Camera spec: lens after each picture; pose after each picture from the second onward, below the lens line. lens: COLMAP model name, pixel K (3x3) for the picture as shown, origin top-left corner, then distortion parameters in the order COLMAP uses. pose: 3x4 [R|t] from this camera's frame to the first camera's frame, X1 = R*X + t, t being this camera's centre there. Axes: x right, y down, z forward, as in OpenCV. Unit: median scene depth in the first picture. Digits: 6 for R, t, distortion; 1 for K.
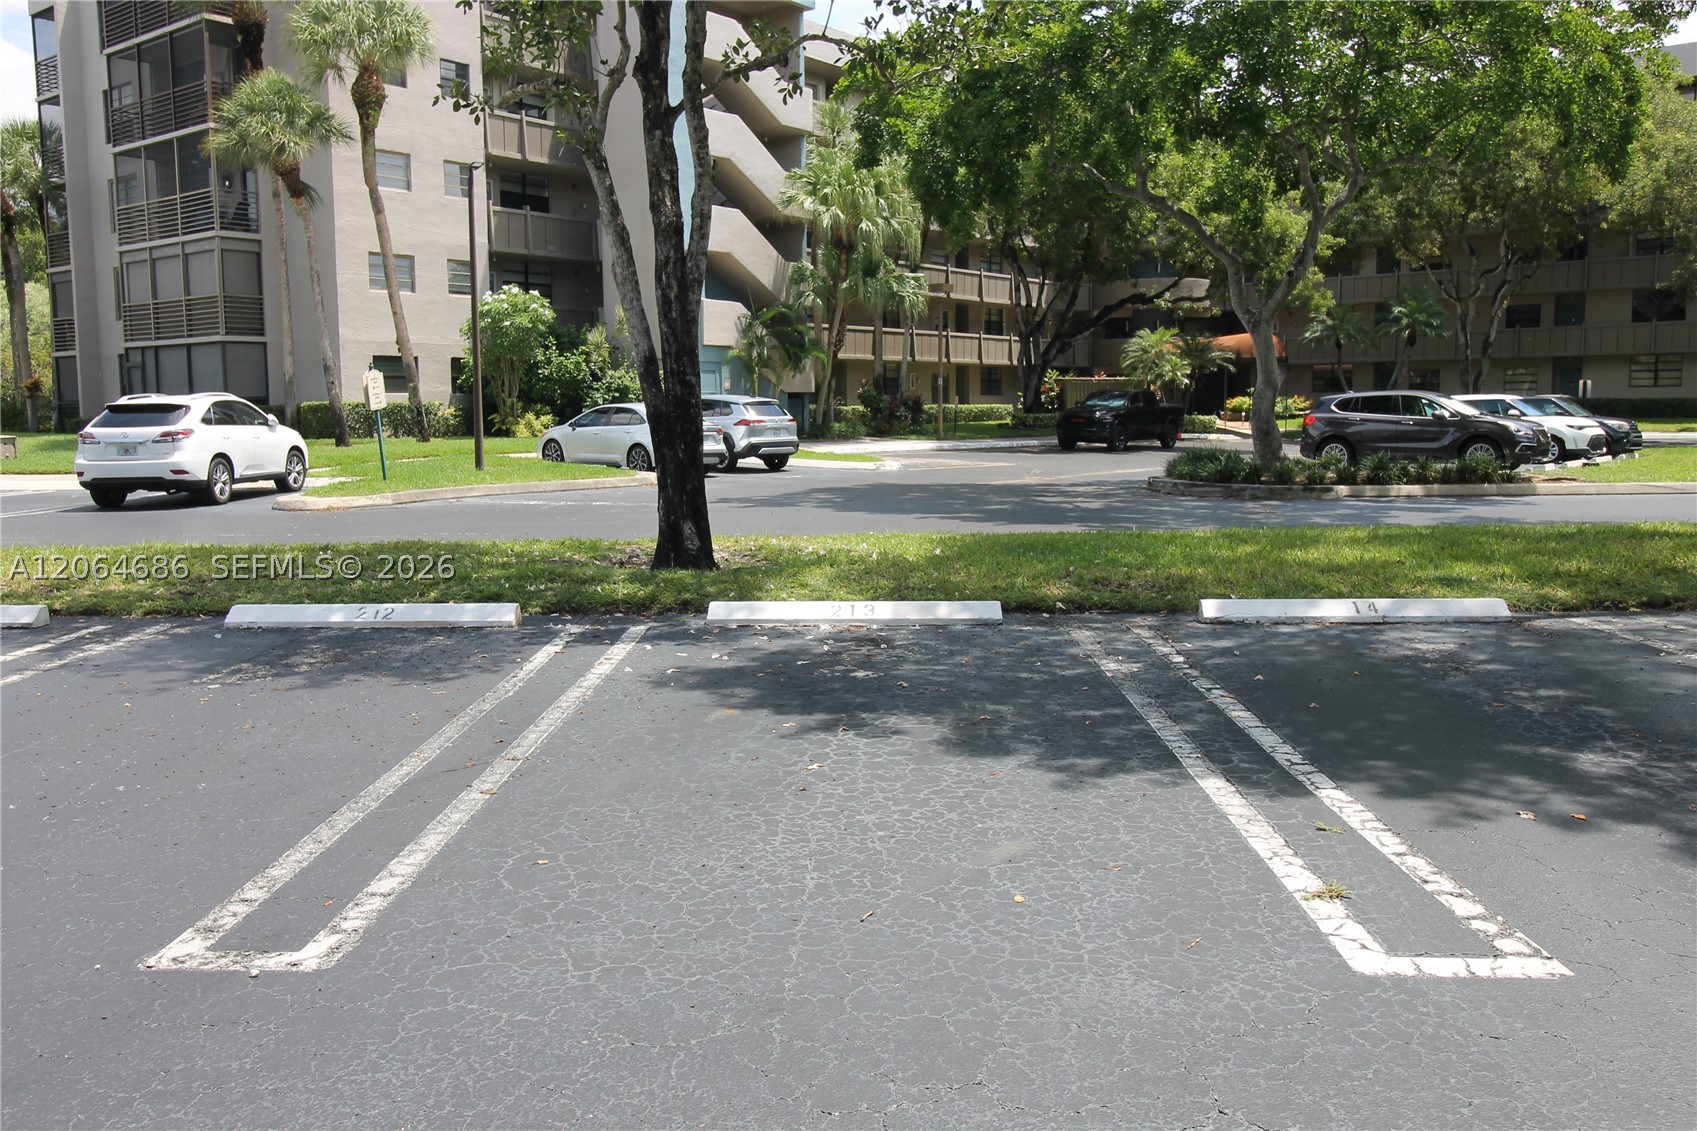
lens RADIAL K [[1384.2, 0, 846.2], [0, 1384.2, 565.8], [0, 0, 1]] dist [0.010792, 0.005398]
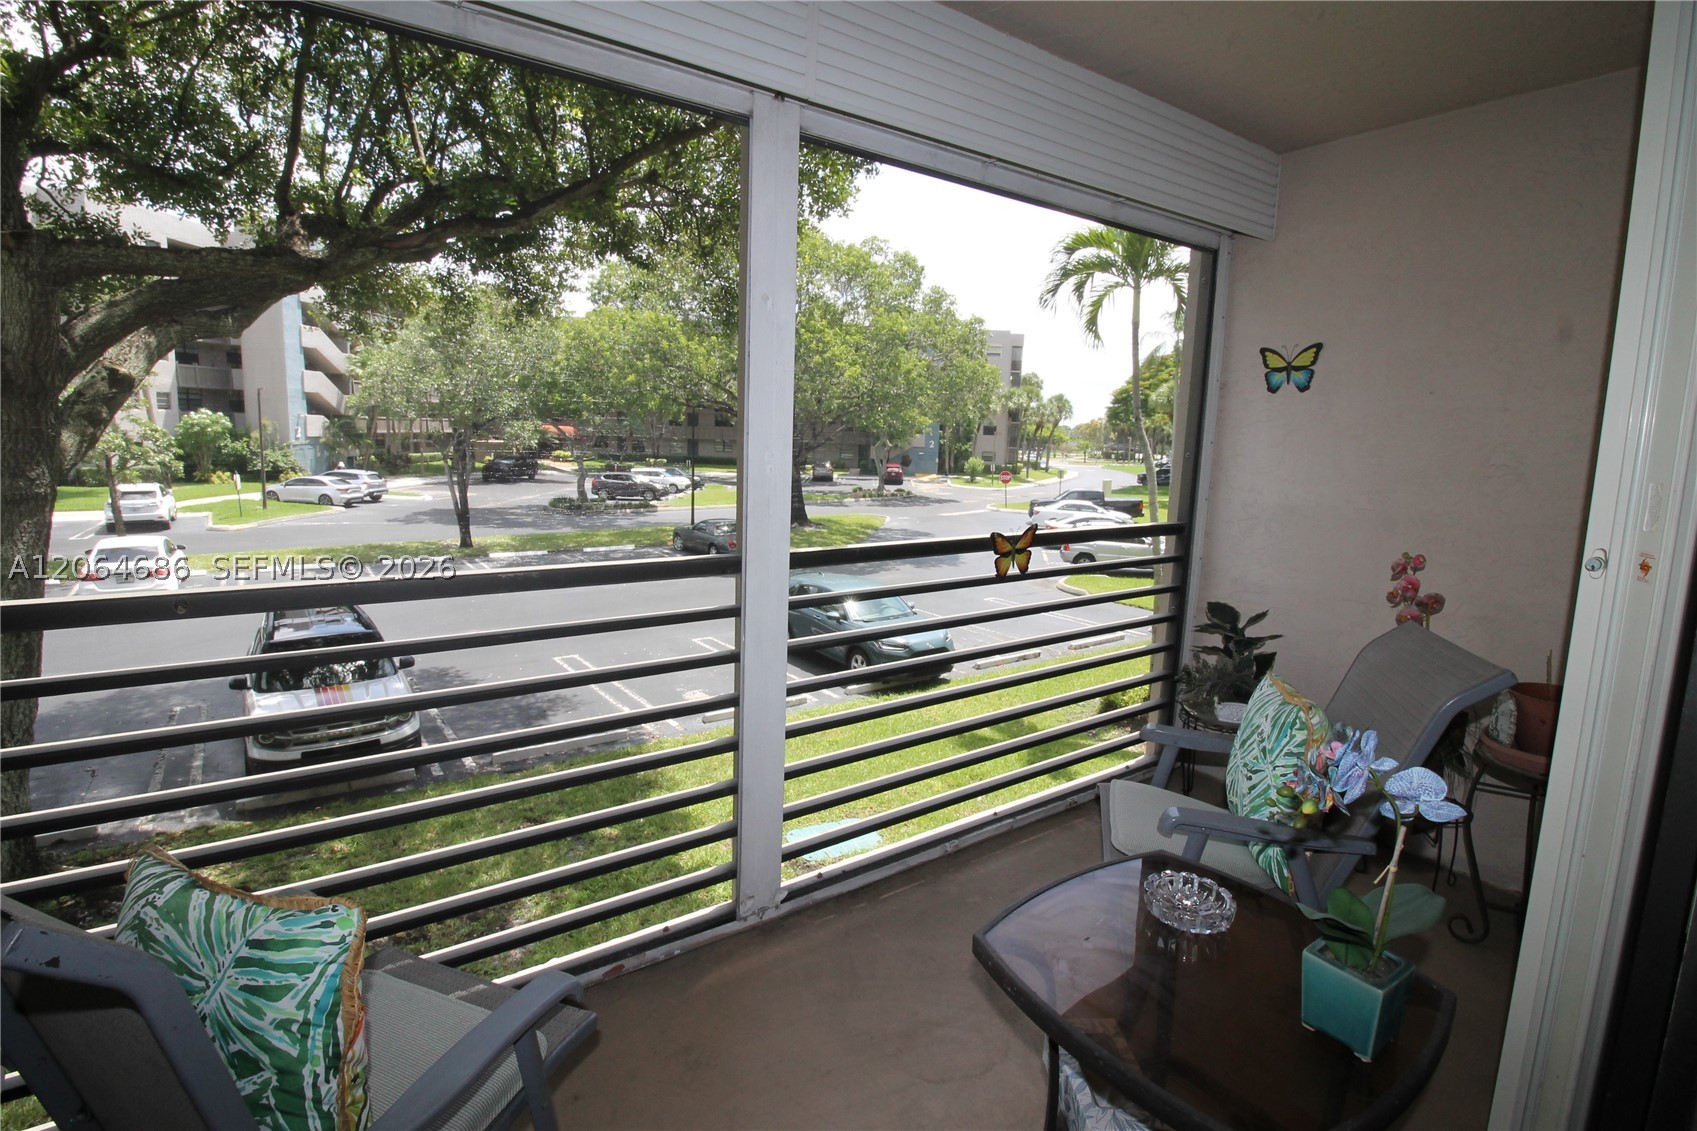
lens RADIAL K [[805.5, 0, 846.1], [0, 805.5, 562.0], [0, 0, 1]] dist [-0.002820, -0.000261]
pose [[0.807518, -0.064653, 0.586289, -0.187877], [0.032269, 0.997328, 0.065536, -0.024015], [-0.588960, -0.034002, 0.807447, -0.531970]]
